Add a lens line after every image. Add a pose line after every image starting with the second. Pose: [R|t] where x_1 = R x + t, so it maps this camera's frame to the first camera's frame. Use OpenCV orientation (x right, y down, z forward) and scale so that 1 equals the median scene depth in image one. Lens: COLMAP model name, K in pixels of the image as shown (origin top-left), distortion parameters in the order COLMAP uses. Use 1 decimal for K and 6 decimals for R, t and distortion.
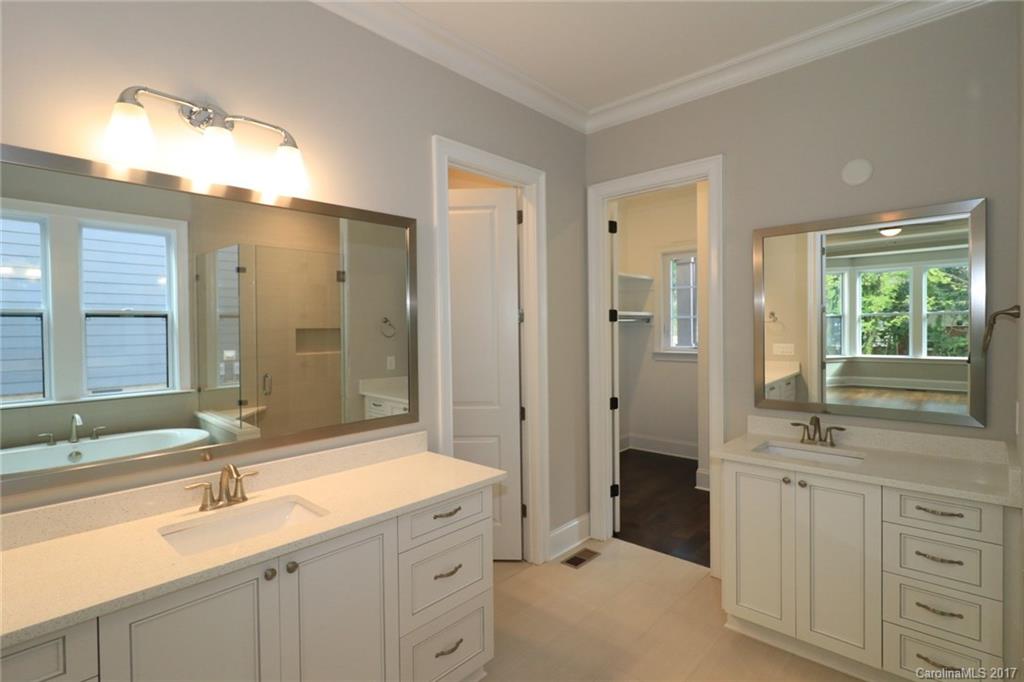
lens RADIAL K [[505.0, 0, 510.7], [0, 505.0, 337.8], [0, 0, 1]] dist [0.004029, 0.000308]
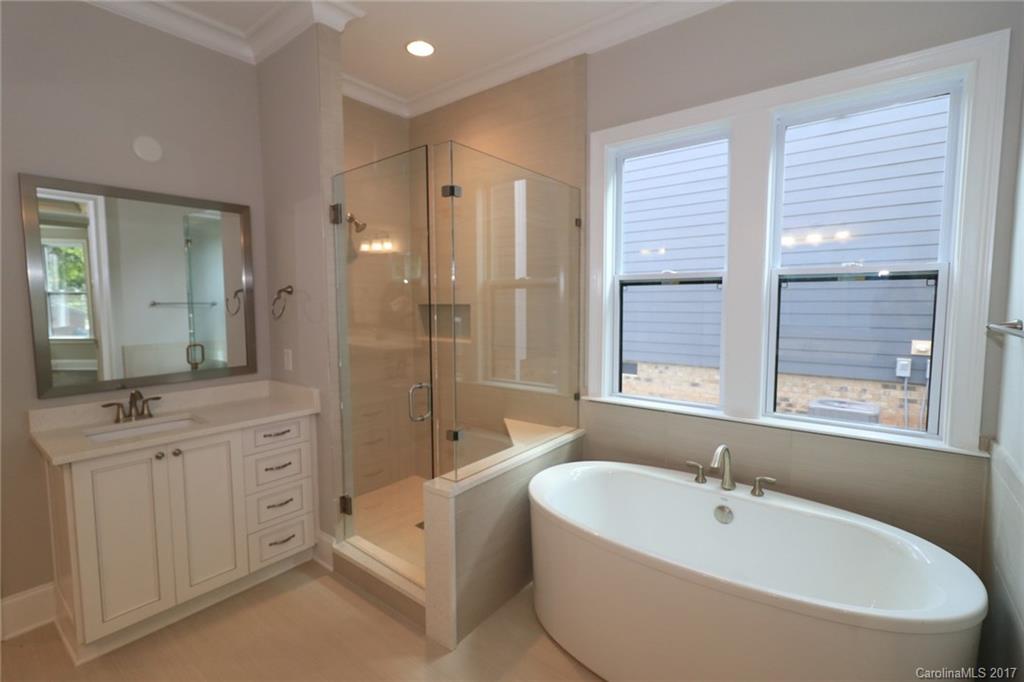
lens RADIAL K [[469.5, 0, 510.2], [0, 469.5, 338.5], [0, 0, 1]] dist [-0.001114, -0.000071]
pose [[-0.076449, -0.066123, 0.994879, -0.360468], [0.024950, 0.997359, 0.068205, 0.010919], [-0.996761, 0.030036, -0.074598, 0.358345]]
